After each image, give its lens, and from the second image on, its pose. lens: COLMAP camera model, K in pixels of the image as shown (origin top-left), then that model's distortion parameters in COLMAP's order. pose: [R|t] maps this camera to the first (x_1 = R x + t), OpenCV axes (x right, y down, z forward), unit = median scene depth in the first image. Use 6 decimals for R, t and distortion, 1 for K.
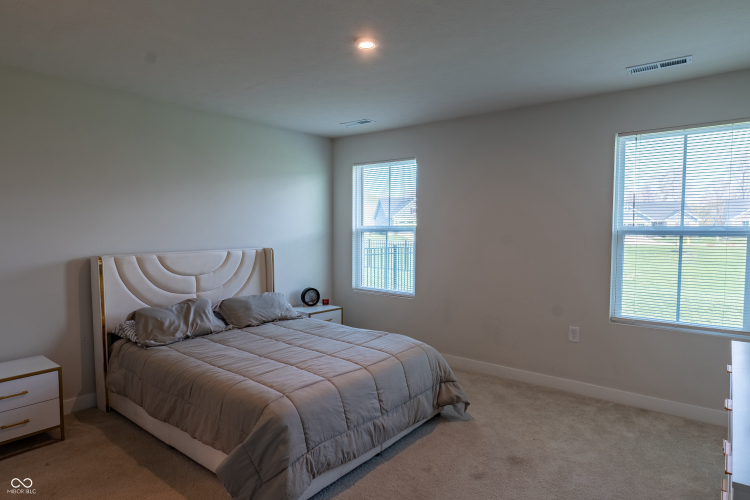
lens RADIAL K [[435.5, 0, 374.0], [0, 435.5, 245.6], [0, 0, 1]] dist [-0.001979, 0.002486]
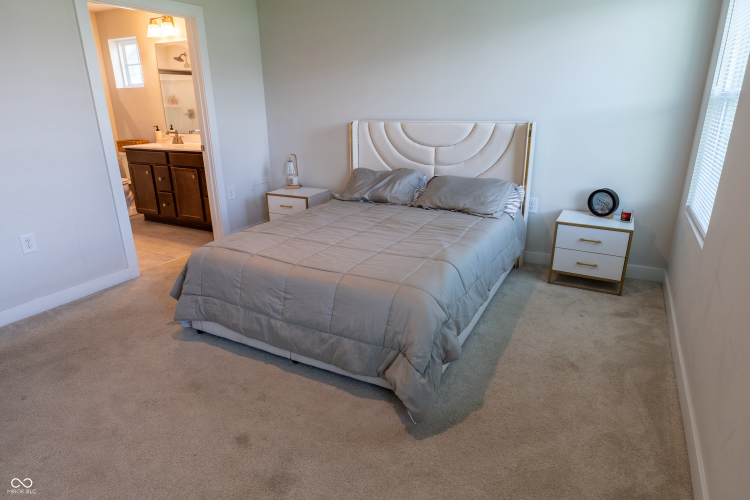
lens RADIAL K [[436.1, 0, 378.2], [0, 436.1, 238.2], [0, 0, 1]] dist [0.000018, 0.000287]
pose [[0.186066, 0.303279, -0.934559, 0.567509], [-0.027915, 0.952417, 0.303517, -0.031821], [0.982141, -0.030386, 0.185678, 0.698569]]
